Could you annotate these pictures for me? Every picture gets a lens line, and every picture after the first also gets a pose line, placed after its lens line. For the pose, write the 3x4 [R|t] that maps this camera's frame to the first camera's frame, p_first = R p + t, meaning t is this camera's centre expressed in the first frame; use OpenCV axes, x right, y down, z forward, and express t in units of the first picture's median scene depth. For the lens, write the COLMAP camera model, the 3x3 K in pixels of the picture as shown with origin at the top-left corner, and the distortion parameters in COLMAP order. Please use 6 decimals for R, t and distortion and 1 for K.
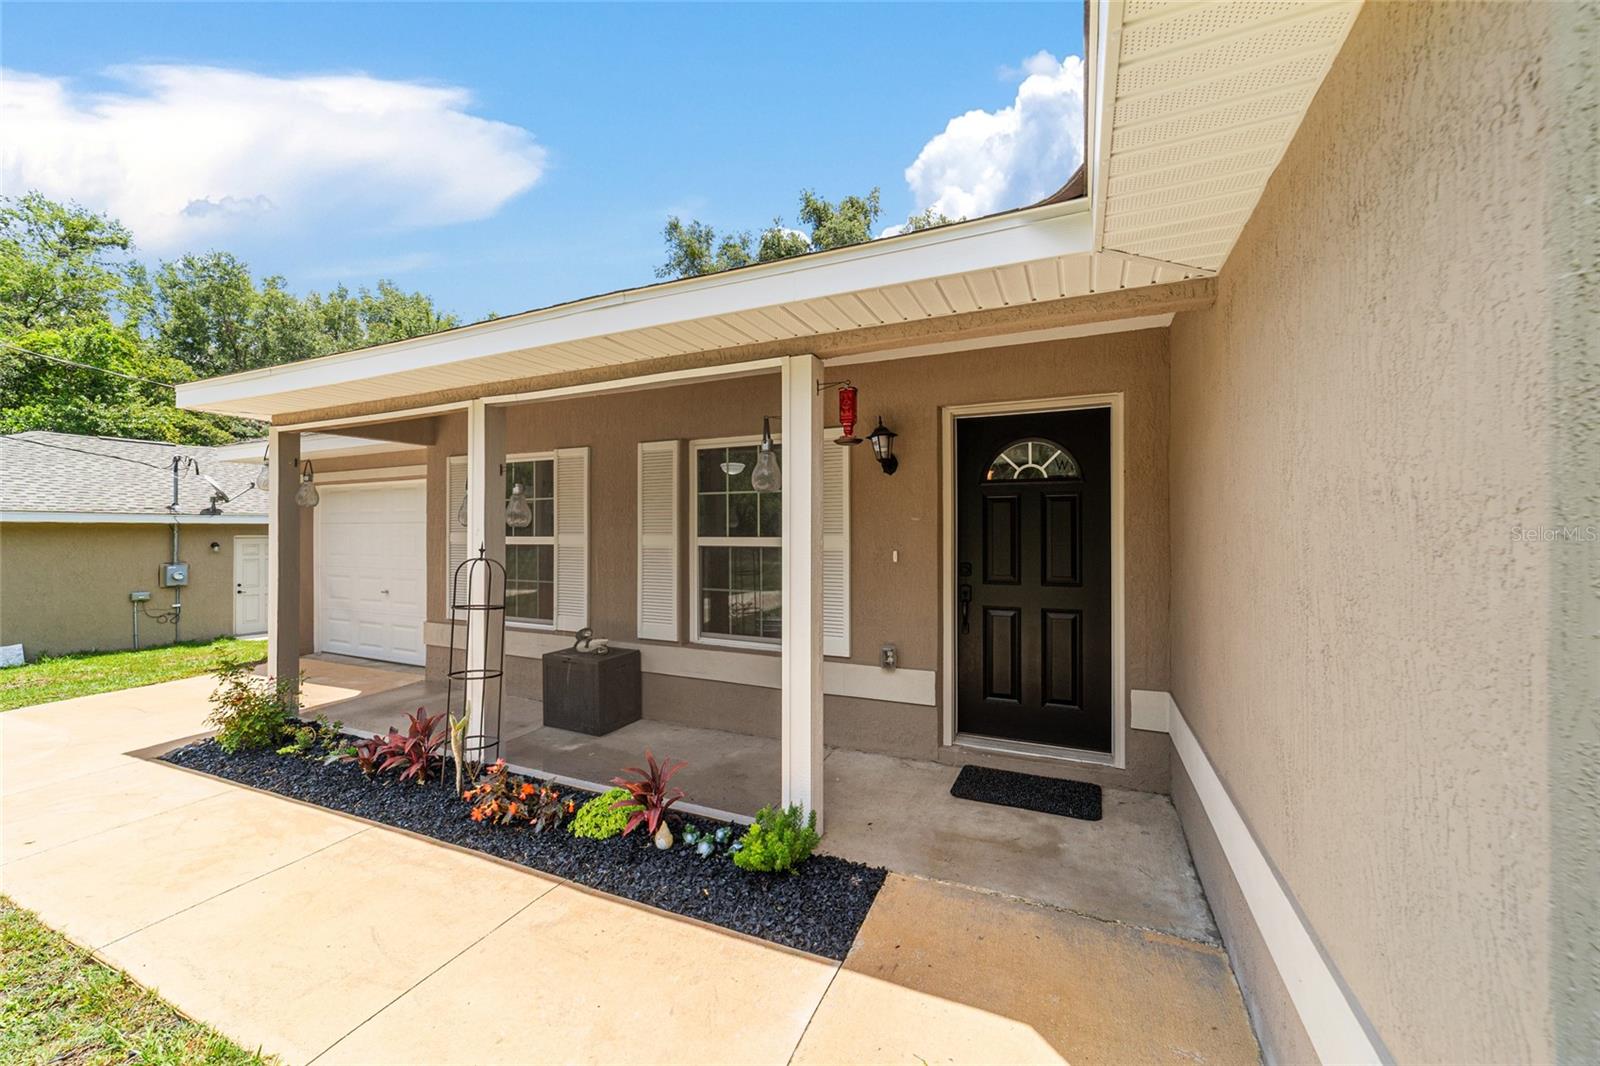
lens RADIAL K [[613.9, 0, 797.8], [0, 613.9, 535.7], [0, 0, 1]] dist [-0.010481, 0.004595]
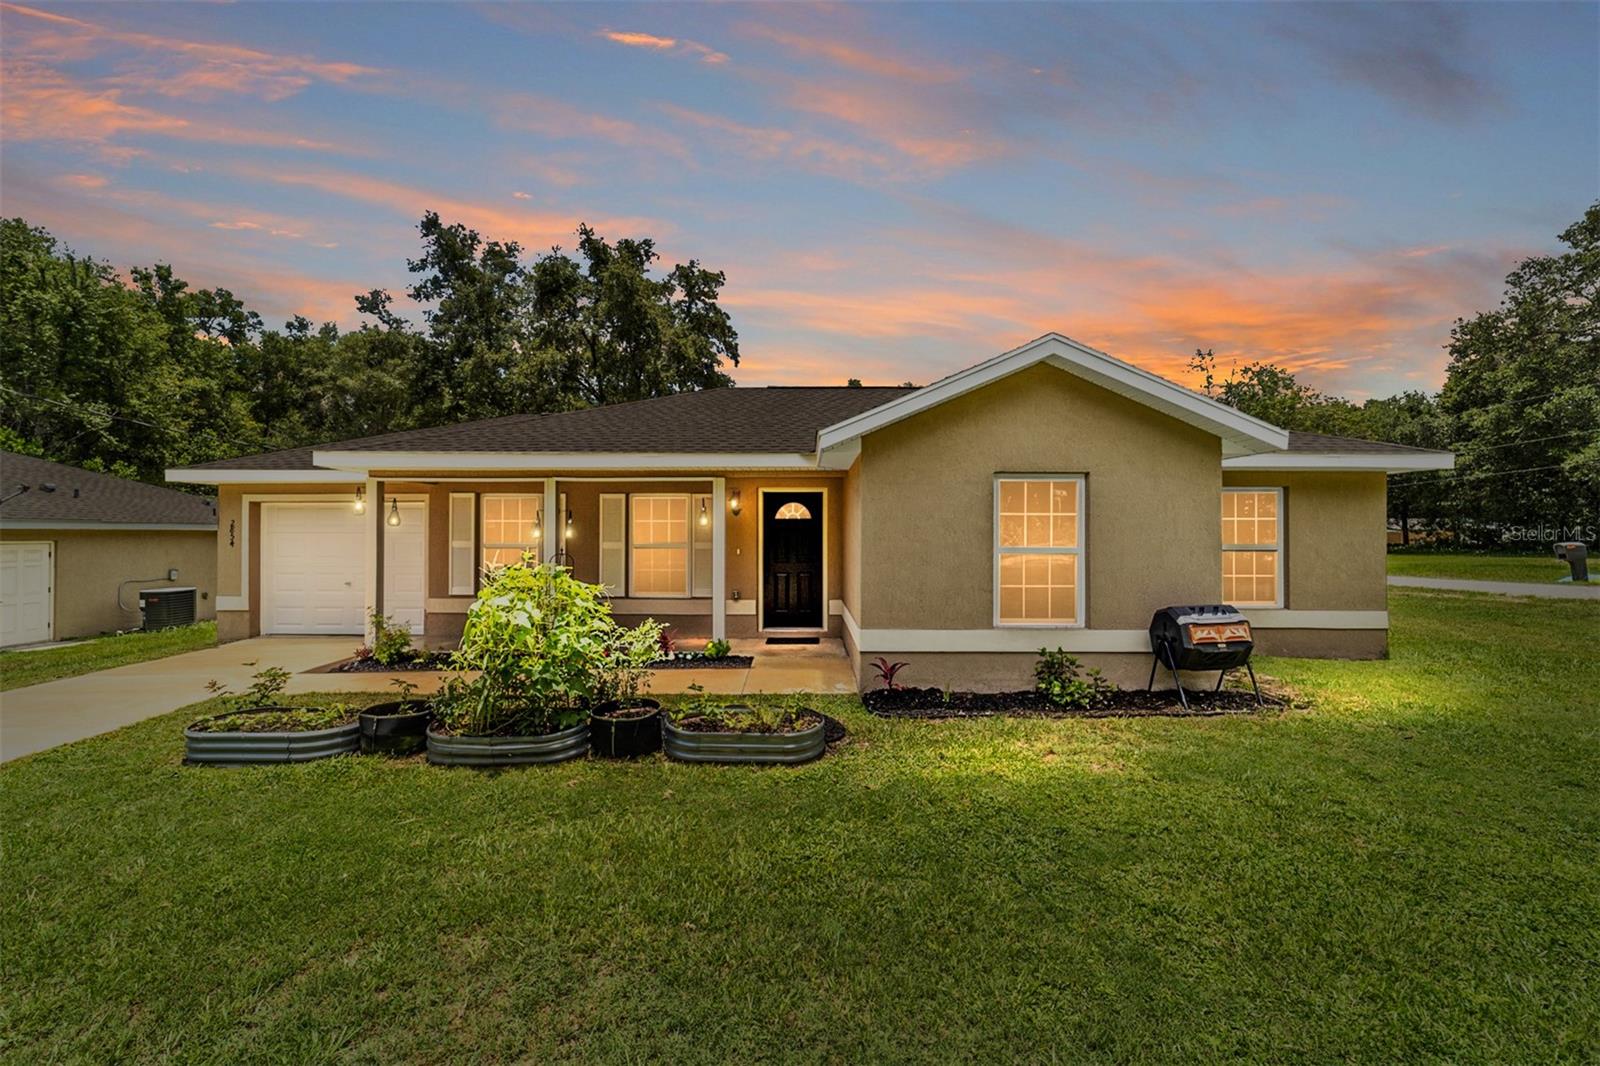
lens RADIAL K [[613.9, 0, 801.6], [0, 613.9, 536.1], [0, 0, 1]] dist [-0.010481, 0.004595]
pose [[0.914915, 0.002212, 0.403640, -0.516357], [0.000047, 0.999984, -0.005586, -0.010621], [-0.403646, 0.005130, 0.914901, -1.117988]]
